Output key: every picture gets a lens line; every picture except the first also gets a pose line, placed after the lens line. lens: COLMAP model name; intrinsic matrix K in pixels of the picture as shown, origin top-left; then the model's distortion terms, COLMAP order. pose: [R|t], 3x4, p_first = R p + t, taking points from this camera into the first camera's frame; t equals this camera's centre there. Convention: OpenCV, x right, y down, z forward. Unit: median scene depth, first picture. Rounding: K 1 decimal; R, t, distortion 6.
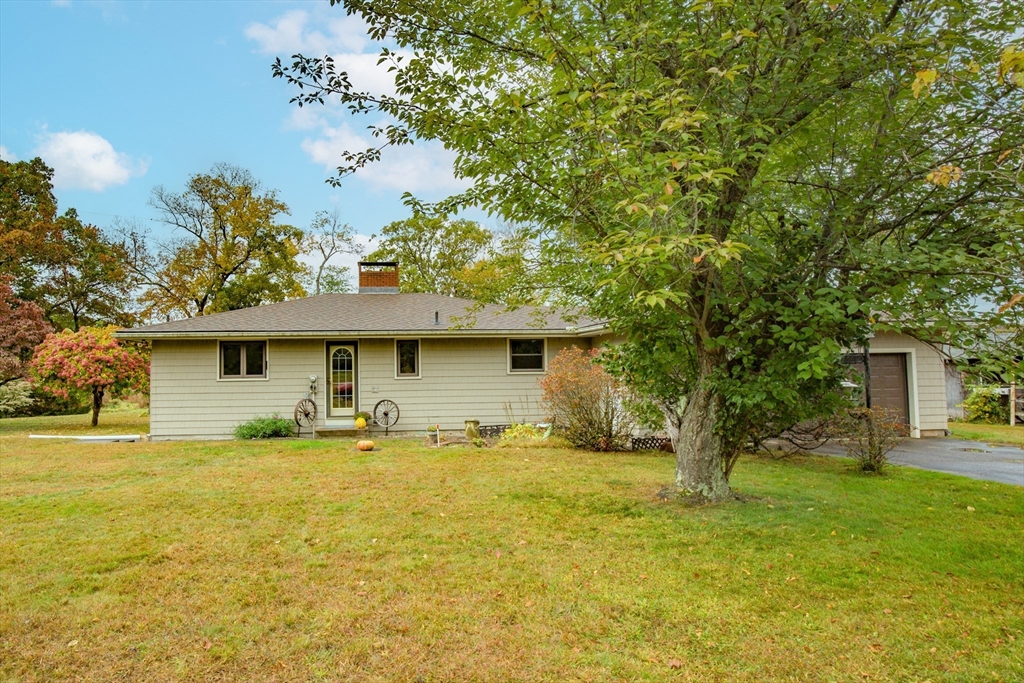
lens RADIAL K [[477.6, 0, 514.8], [0, 477.6, 343.0], [0, 0, 1]] dist [-0.037451, 0.007459]
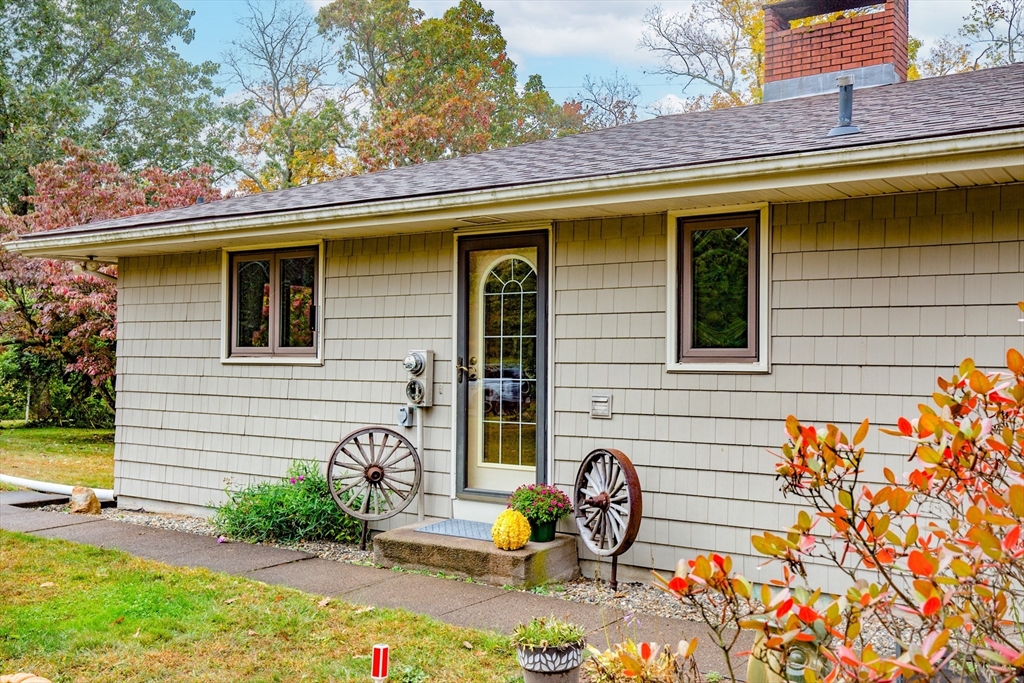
lens RADIAL K [[1073.8, 0, 512.0], [0, 1073.8, 341.5], [0, 0, 1]] dist [-0.004227, -0.005444]
pose [[0.693187, 0.005810, -0.720734, 0.109256], [0.023616, 0.999248, 0.030768, 0.040771], [0.720371, -0.038349, 0.692528, 0.541202]]
